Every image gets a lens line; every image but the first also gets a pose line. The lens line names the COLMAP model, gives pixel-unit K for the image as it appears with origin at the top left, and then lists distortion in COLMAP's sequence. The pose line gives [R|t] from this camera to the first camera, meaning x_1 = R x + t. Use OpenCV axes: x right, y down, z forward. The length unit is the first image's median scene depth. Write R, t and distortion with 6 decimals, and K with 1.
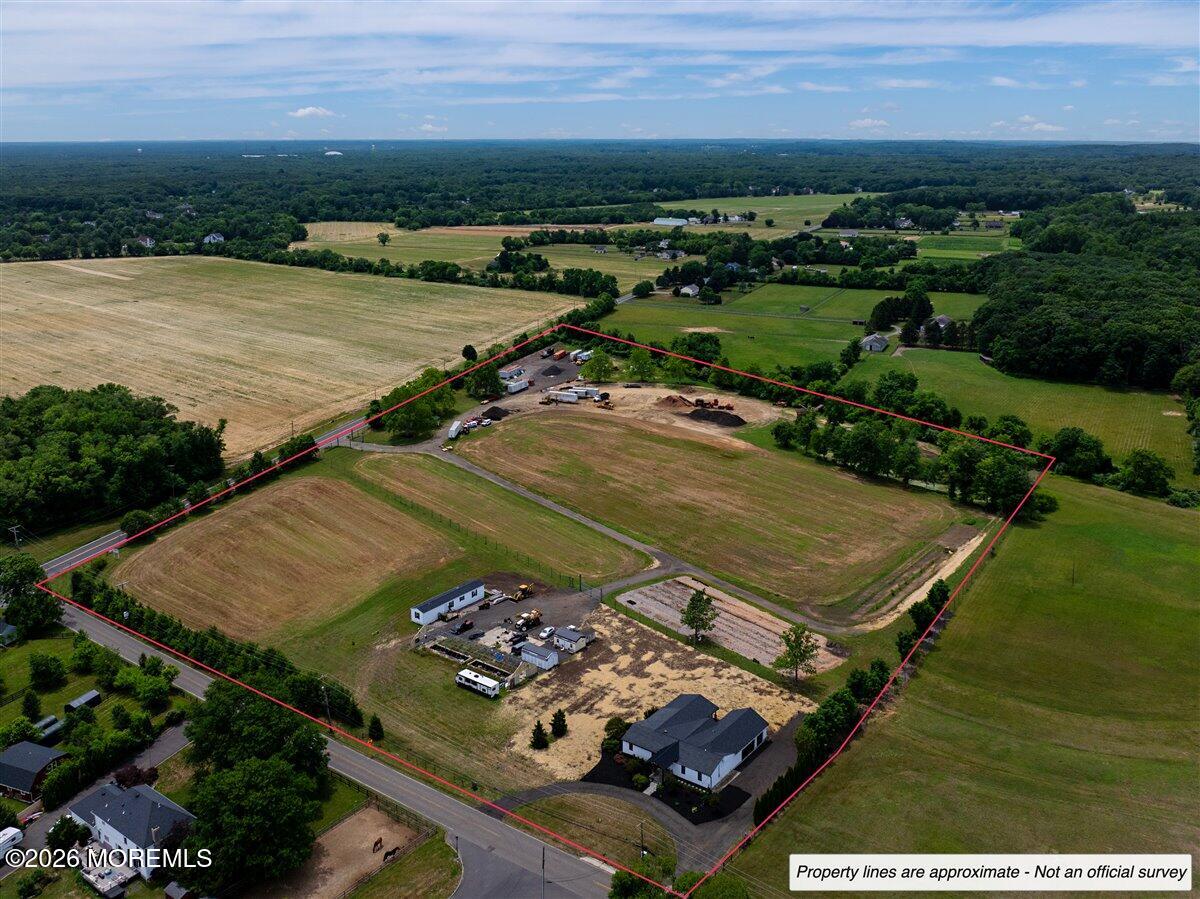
lens RADIAL K [[1065.0, 0, 627.2], [0, 1065.0, 317.1], [0, 0, 1]] dist [0.001871, -0.083452]
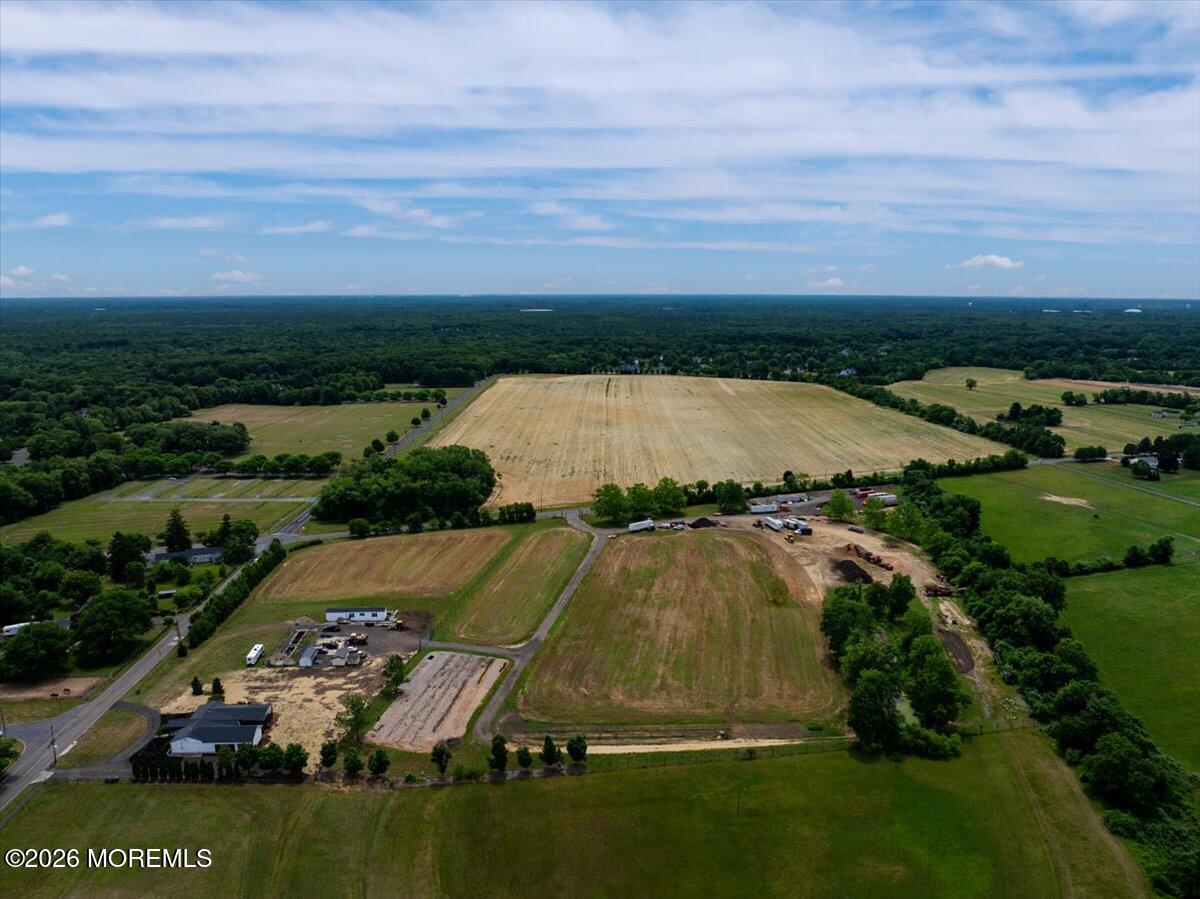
lens RADIAL K [[841.6, 0, 601.9], [0, 841.6, 448.2], [0, 0, 1]] dist [-0.021963, -0.027450]
pose [[0.644911, 0.142145, -0.750922, 0.613112], [-0.131192, 0.988557, 0.074457, -0.060647], [0.752913, 0.050497, 0.656180, 0.337405]]
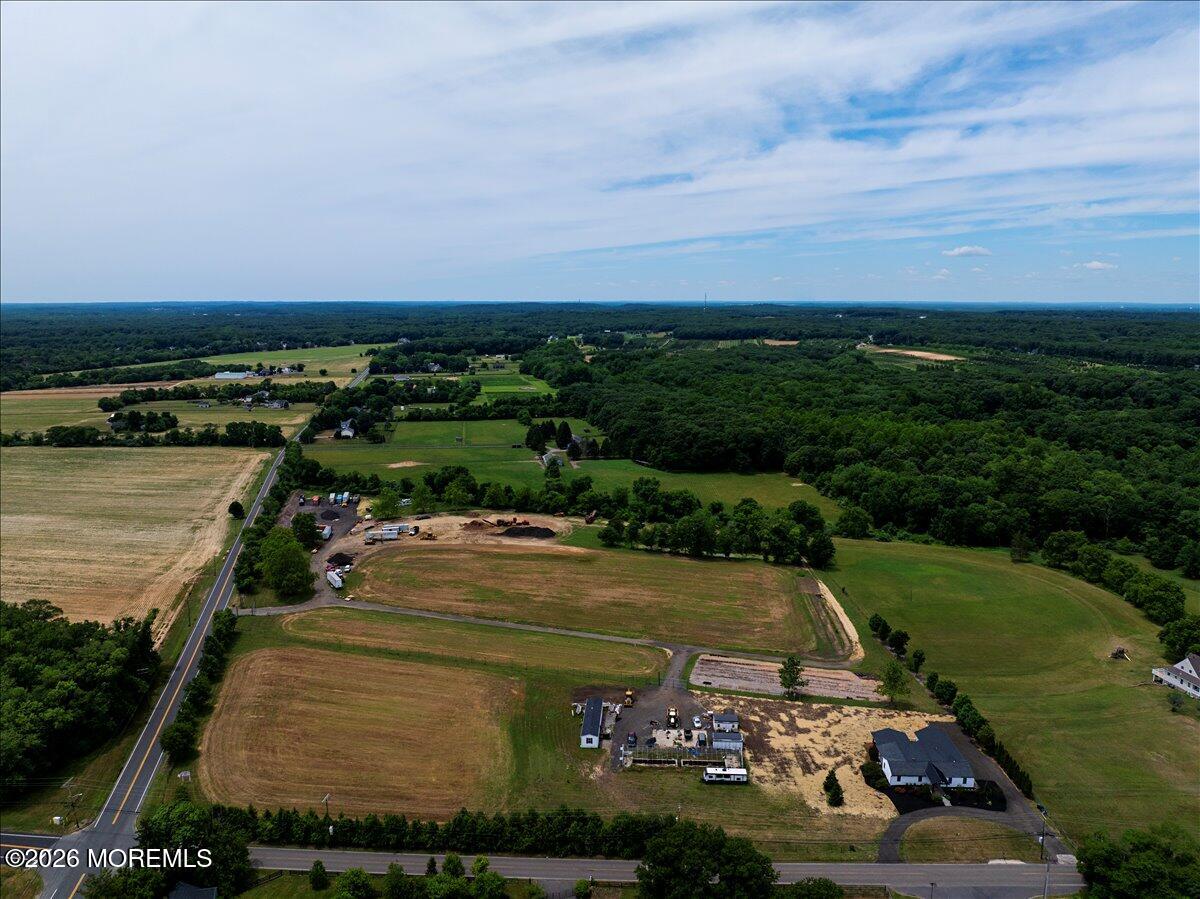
lens RADIAL K [[841.6, 0, 601.9], [0, 841.6, 448.2], [0, 0, 1]] dist [-0.021963, -0.027450]
pose [[0.837214, -0.095157, 0.538533, -0.418225], [0.090787, 0.995265, 0.034721, -0.031593], [-0.539287, 0.019823, 0.841889, 0.176665]]
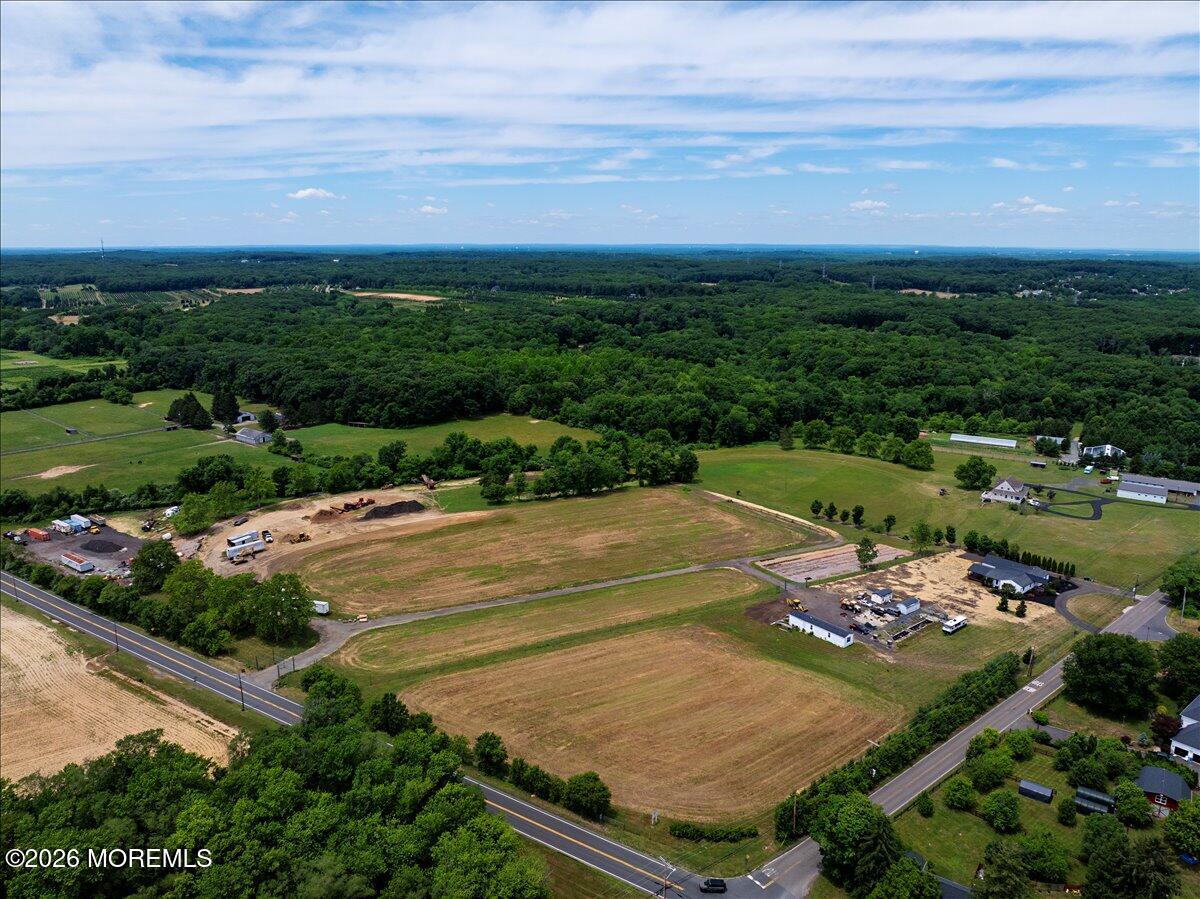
lens RADIAL K [[836.1, 0, 602.4], [0, 836.1, 479.6], [0, 0, 1]] dist [-0.043586, 0.018089]
pose [[0.264194, -0.264098, 0.927606, -0.752344], [0.161001, 0.960360, 0.227568, -0.109655], [-0.950937, 0.089224, 0.296241, 0.652155]]
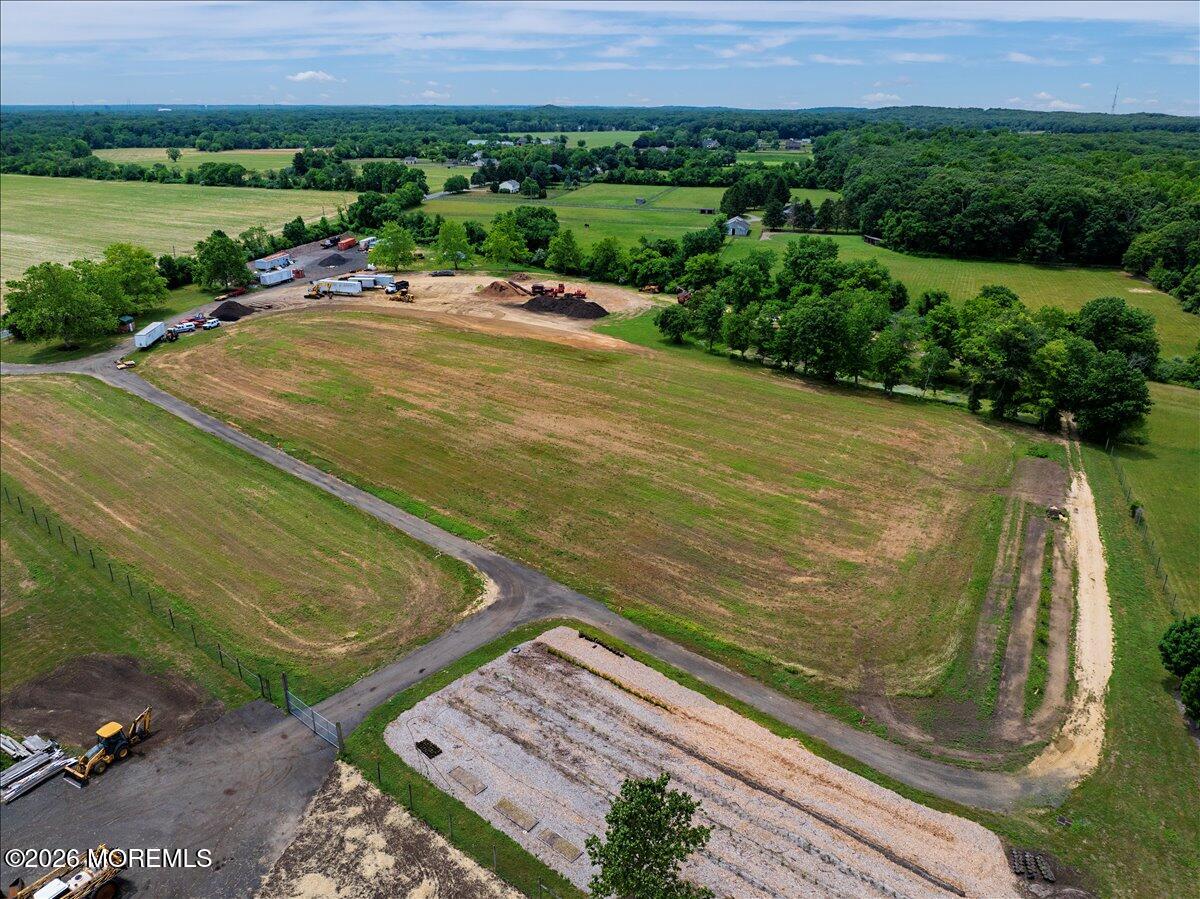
lens RADIAL K [[861.9, 0, 601.4], [0, 861.9, 447.9], [0, 0, 1]] dist [-0.023828, -0.028102]
pose [[0.985426, -0.052119, 0.161925, 0.014113], [0.016922, 0.977219, 0.211556, 0.077600], [-0.169262, -0.205733, 0.963859, 0.519921]]
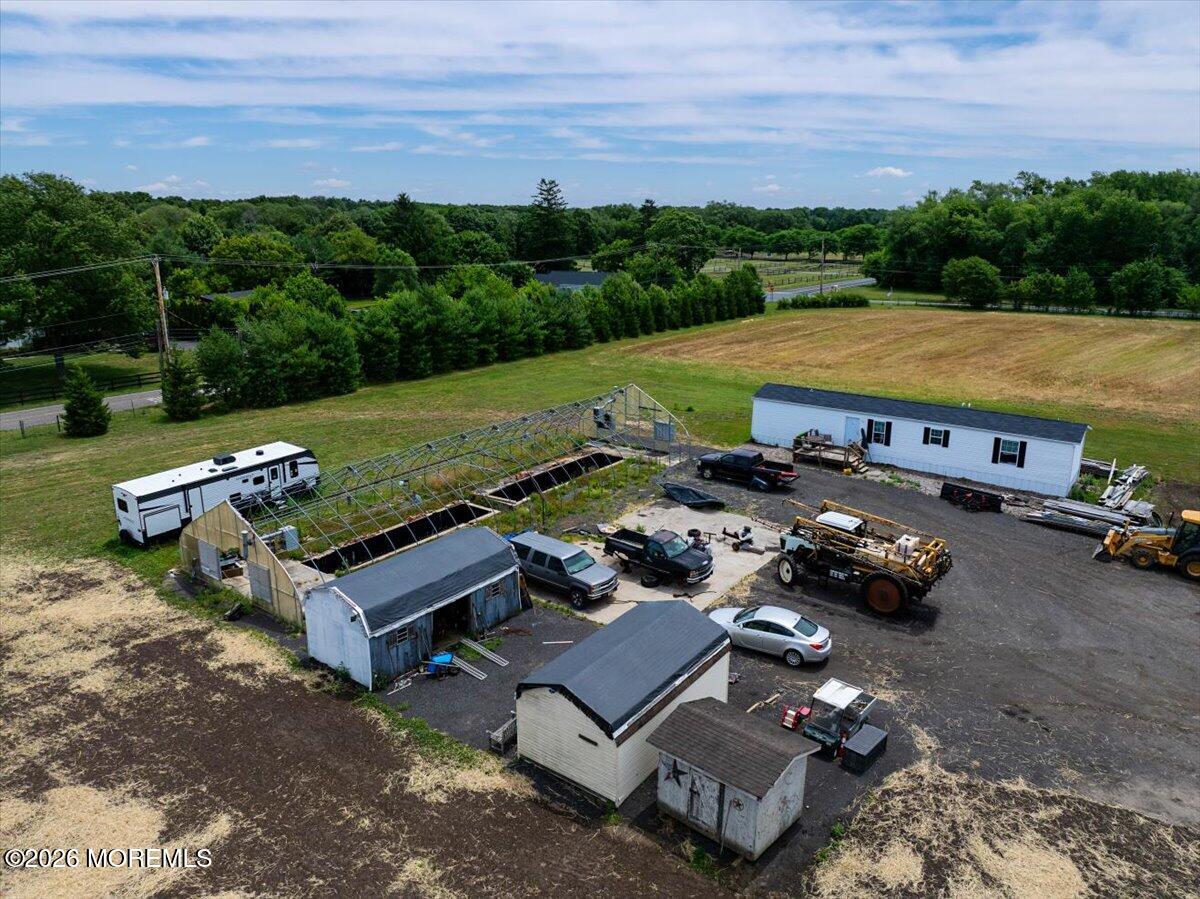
lens RADIAL K [[841.6, 0, 601.9], [0, 841.6, 448.2], [0, 0, 1]] dist [-0.021963, -0.027450]
pose [[-0.005302, 0.270195, -0.962791, 0.026966], [-0.168134, 0.948857, 0.267211, 0.157857], [0.985750, 0.163295, 0.040399, 0.635817]]
